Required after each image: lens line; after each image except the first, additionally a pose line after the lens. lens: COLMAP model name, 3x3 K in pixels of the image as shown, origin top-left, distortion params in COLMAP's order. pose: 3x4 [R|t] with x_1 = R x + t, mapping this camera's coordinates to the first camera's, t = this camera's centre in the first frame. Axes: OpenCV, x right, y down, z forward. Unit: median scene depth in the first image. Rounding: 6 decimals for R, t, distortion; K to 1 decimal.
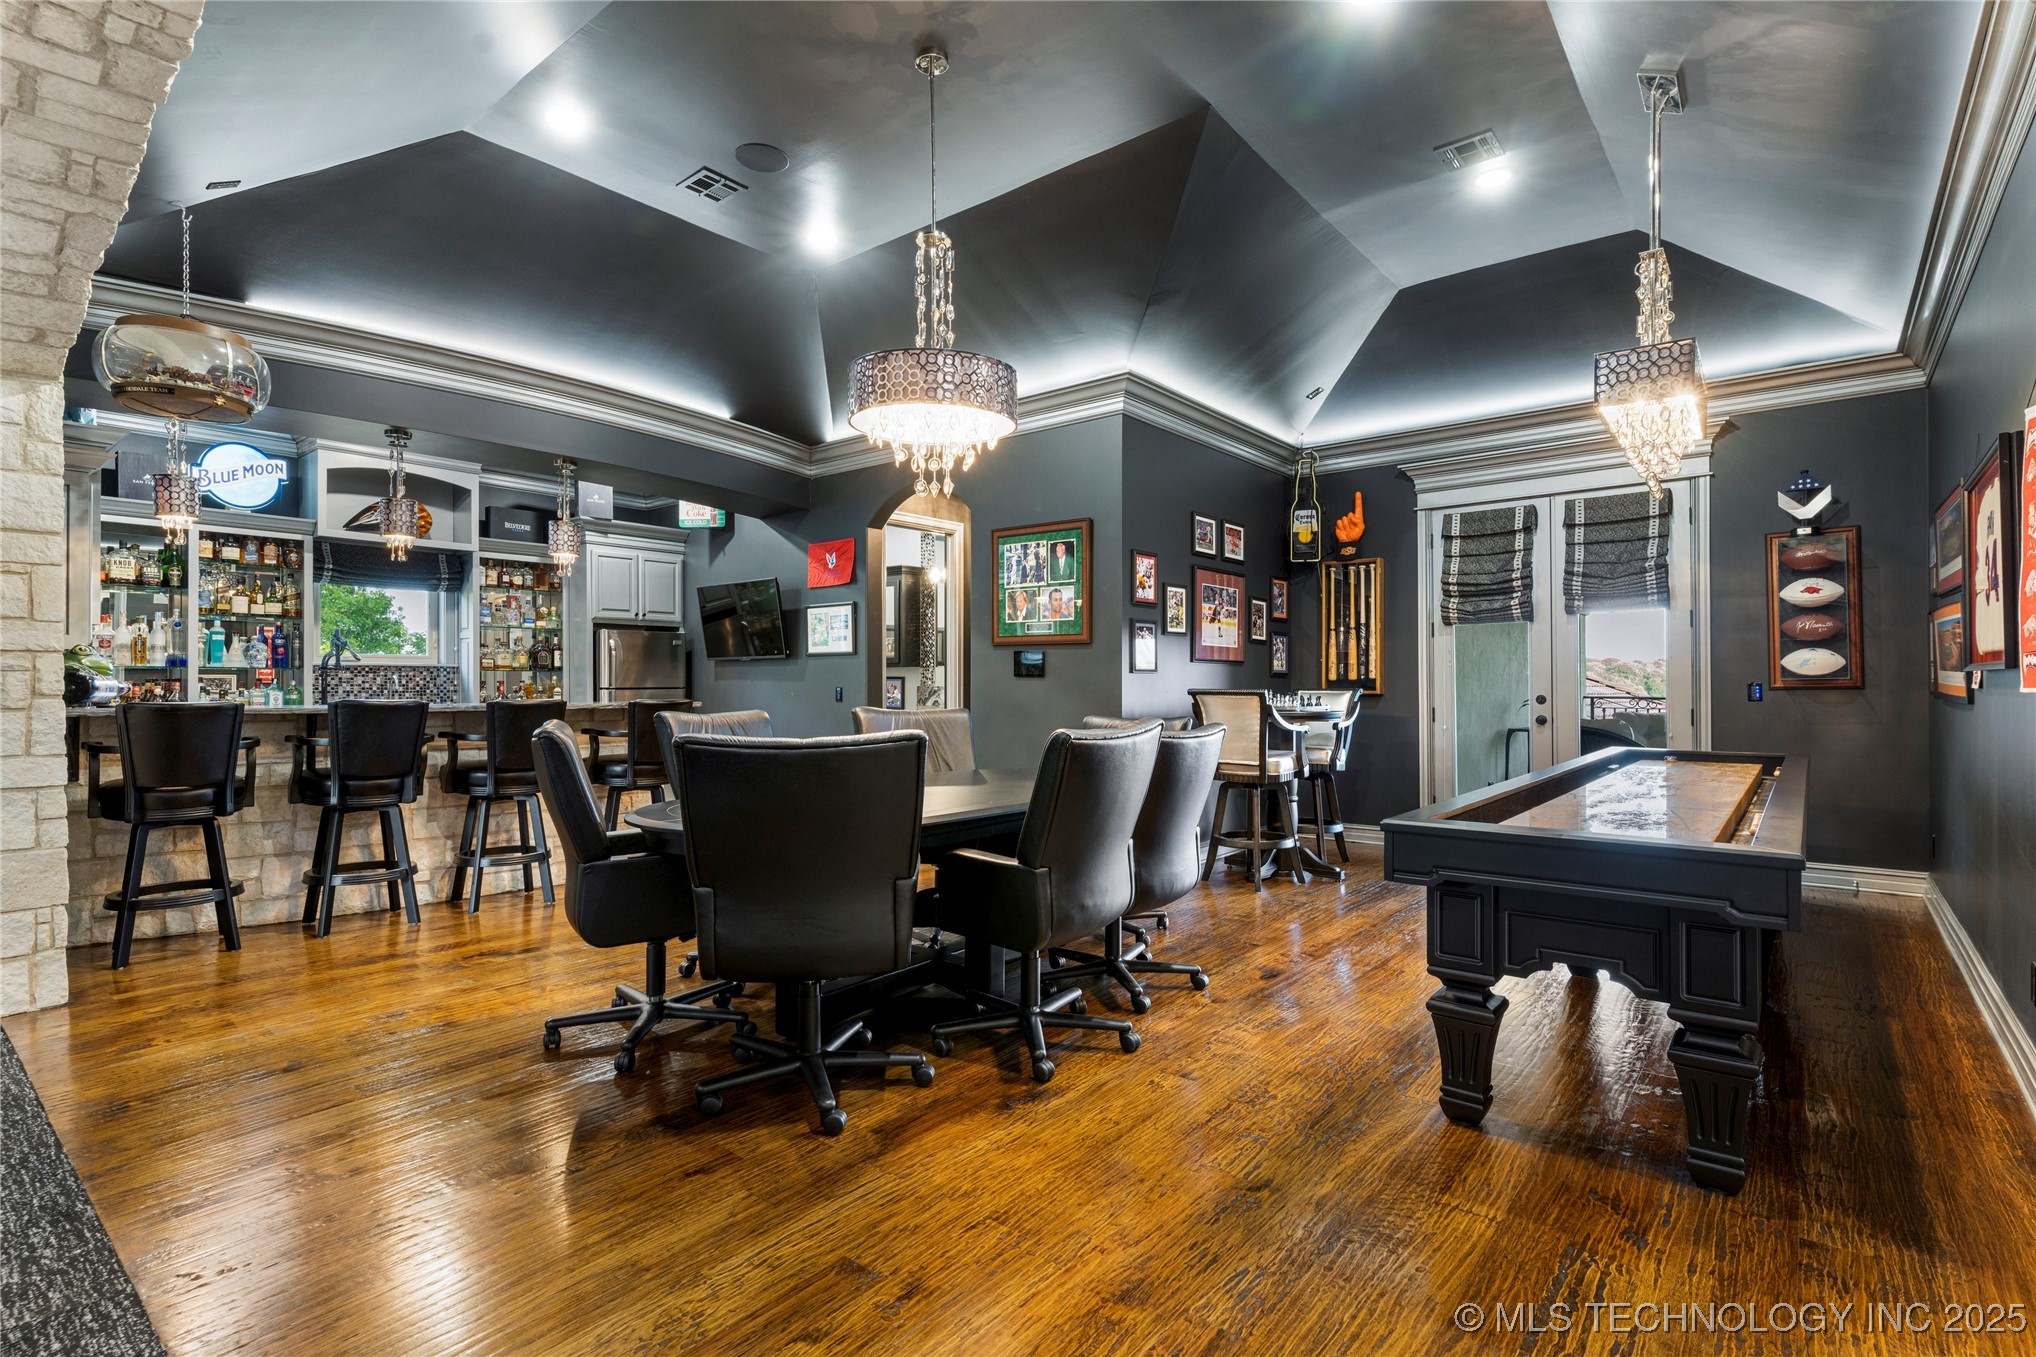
lens RADIAL K [[973.1, 0, 1018.0], [0, 973.1, 678.5], [0, 0, 1]] dist [0.000632, 0.000513]
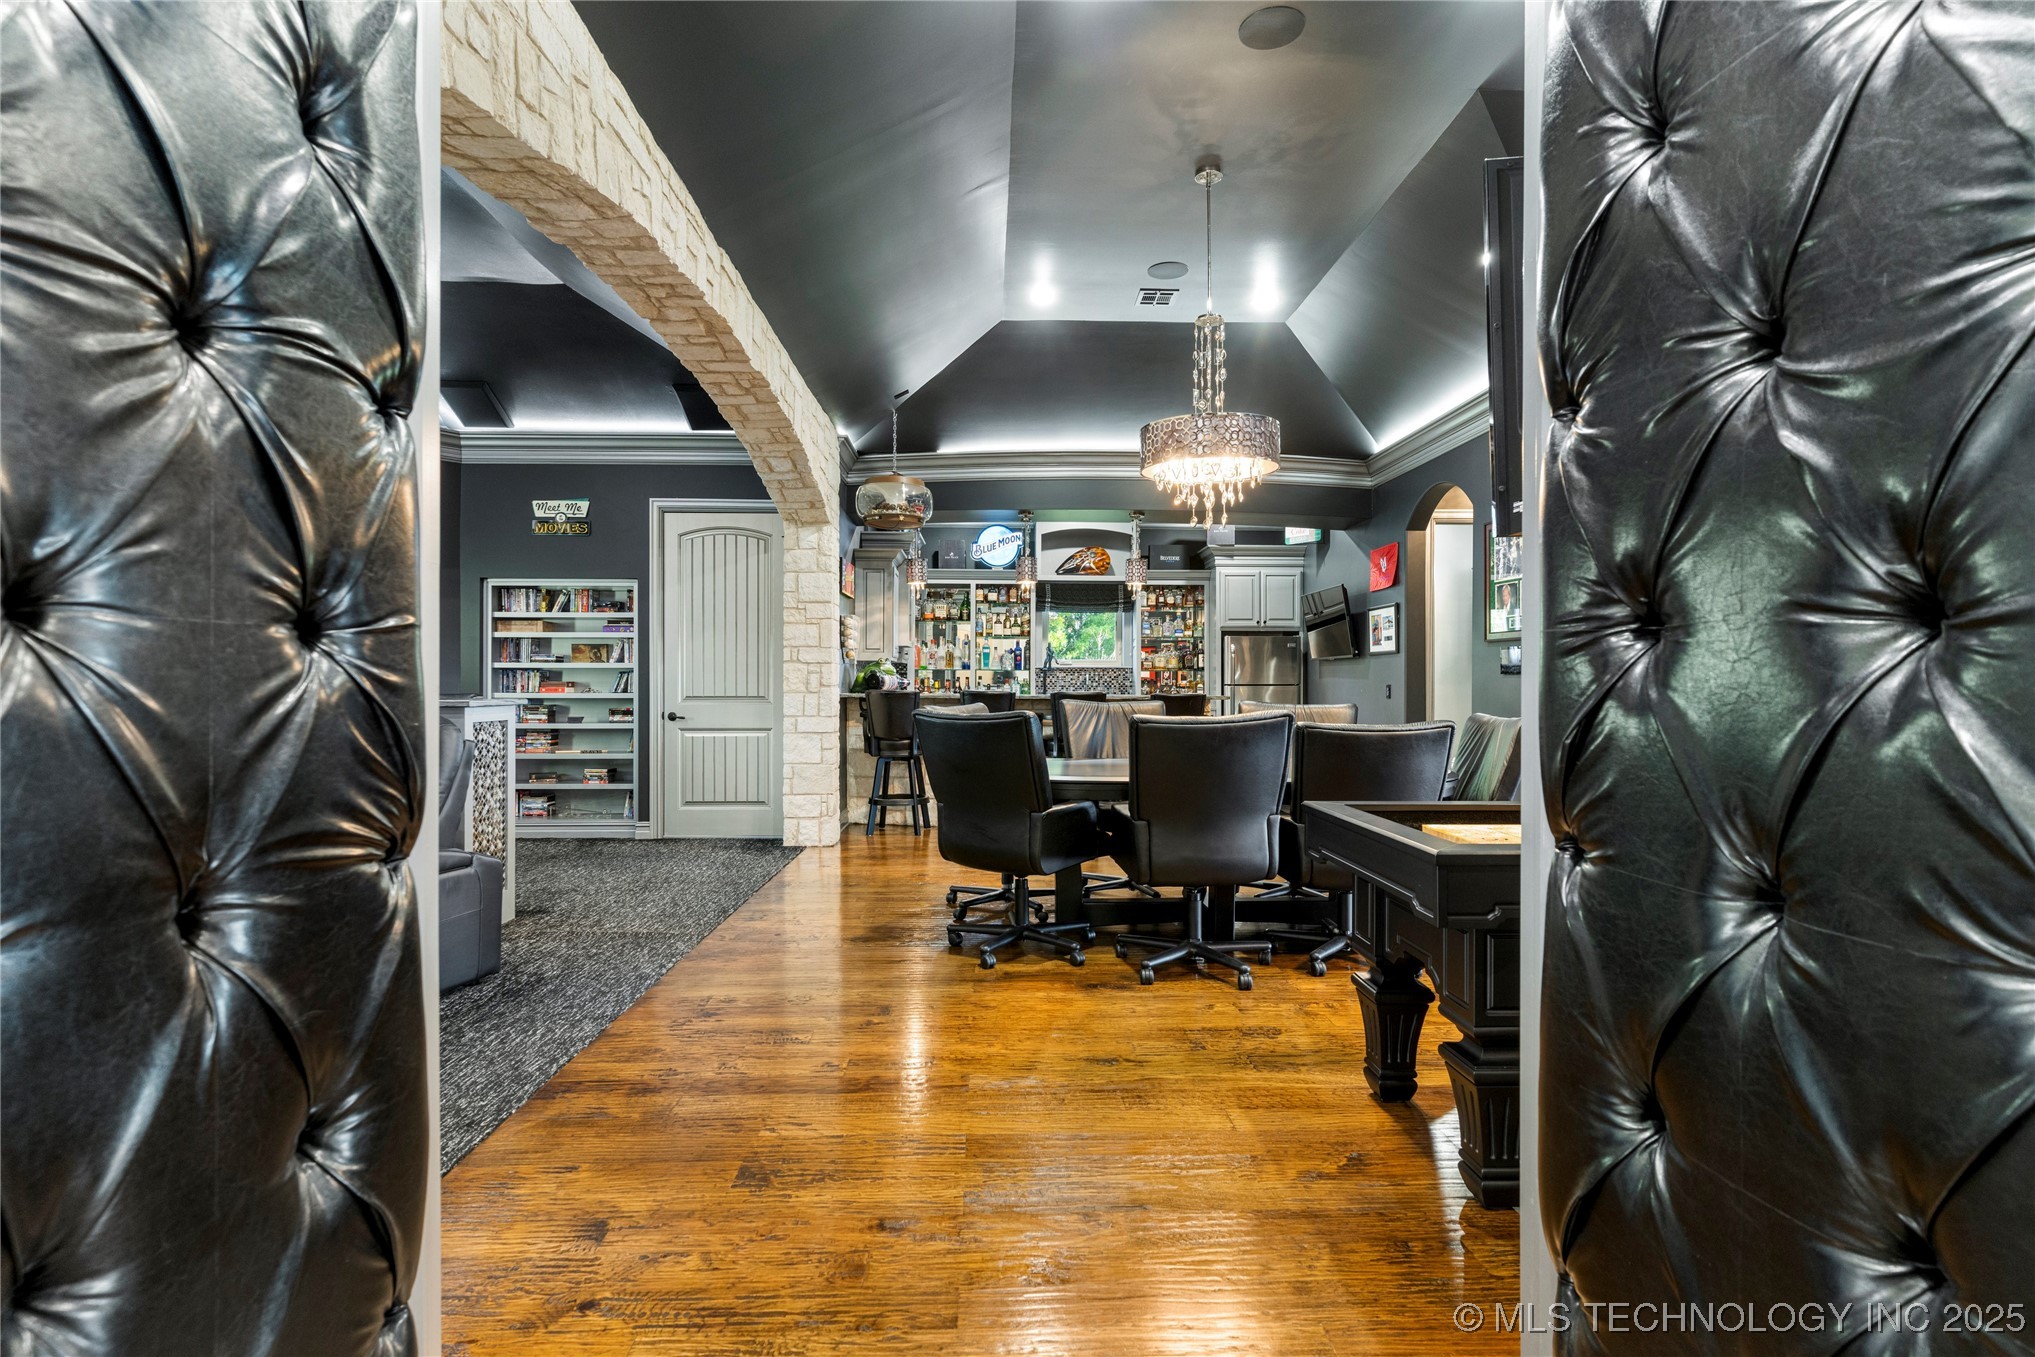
lens RADIAL K [[972.6, 0, 1017.5], [0, 972.6, 678.5], [0, 0, 1]] dist [0.000632, 0.000513]
pose [[0.658507, -0.000692, -0.752574, 0.366759], [0.002371, 0.999997, 0.001155, 0.000688], [0.752571, -0.002545, 0.658507, 0.004405]]
